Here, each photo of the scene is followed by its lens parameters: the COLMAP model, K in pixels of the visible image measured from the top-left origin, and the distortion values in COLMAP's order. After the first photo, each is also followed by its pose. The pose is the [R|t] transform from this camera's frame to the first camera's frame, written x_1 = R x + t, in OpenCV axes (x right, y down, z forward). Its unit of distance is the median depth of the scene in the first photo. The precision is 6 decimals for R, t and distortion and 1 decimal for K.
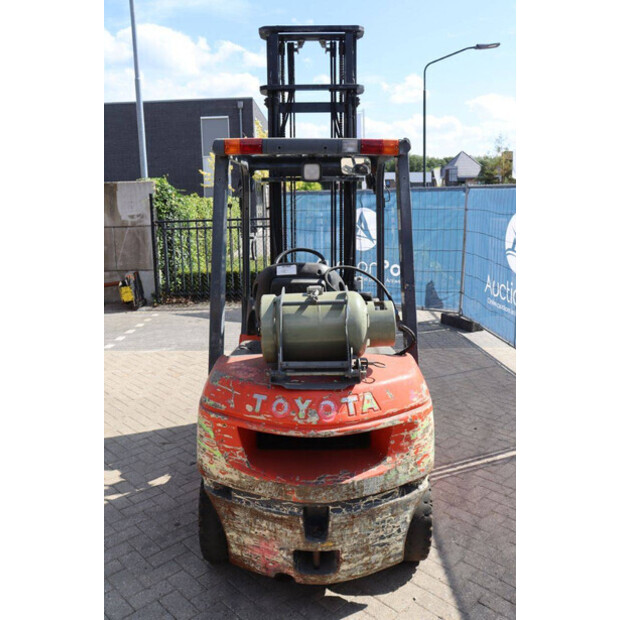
lens RADIAL K [[543.6, 0, 311.0], [0, 543.6, 309.6], [0, 0, 1]] dist [-0.099668, 0.027301]
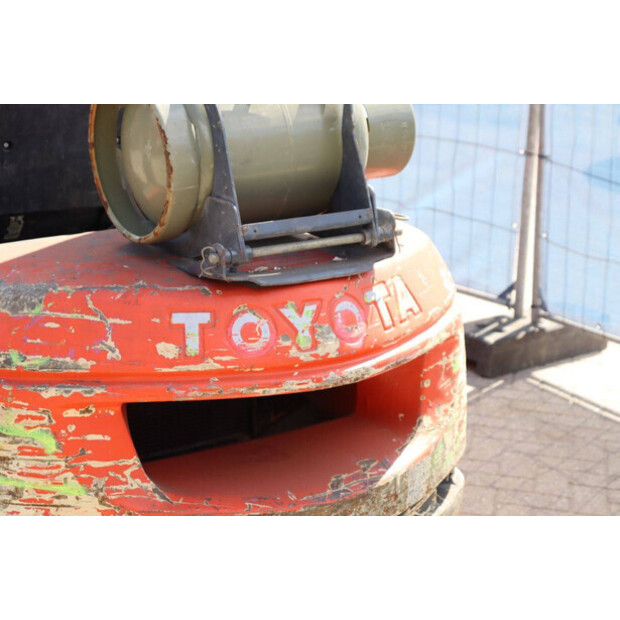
lens RADIAL K [[1508.4, 0, 310.9], [0, 1508.4, 313.1], [0, 0, 1]] dist [0.485986, 0.000000]
pose [[0.812274, -0.132881, 0.567938, -0.642217], [0.086230, 0.990362, 0.108388, 0.039253], [-0.576867, -0.039067, 0.815903, 0.014094]]
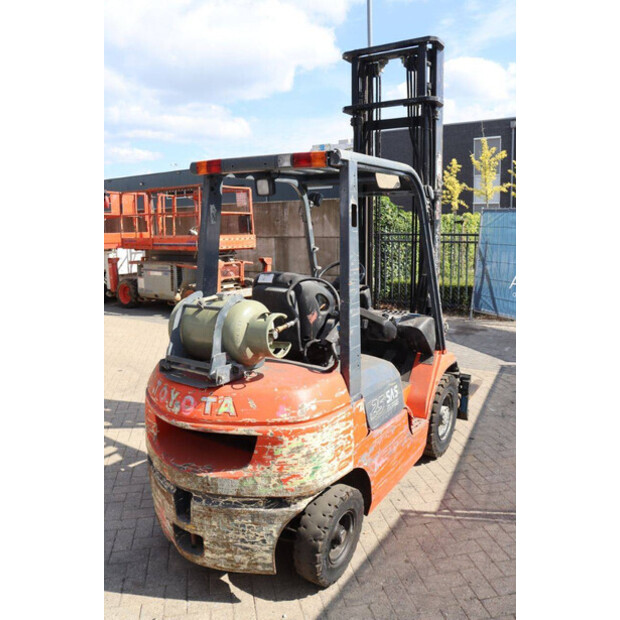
lens RADIAL K [[501.2, 0, 309.0], [0, 501.2, 310.9], [0, 0, 1]] dist [-0.118286, 0.035784]
pose [[0.843993, 0.101672, -0.526630, 0.690779], [-0.108029, 0.993971, 0.018768, -0.044413], [0.525363, 0.041052, 0.849887, 0.249992]]
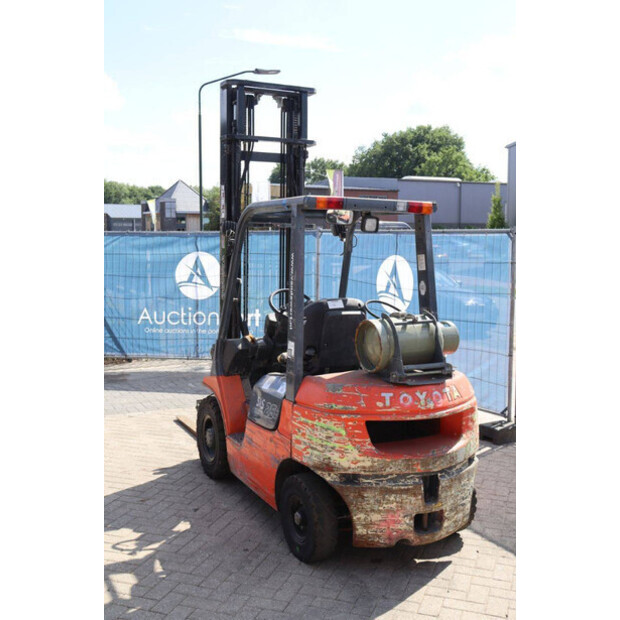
lens RADIAL K [[721.9, 0, 312.8], [0, 721.9, 303.5], [0, 0, 1]] dist [-0.016518, 0.000000]
pose [[0.892714, -0.022008, 0.450086, -0.994210], [0.073068, 0.992658, -0.096386, 0.092976], [-0.444660, 0.118932, 0.887768, -0.477681]]
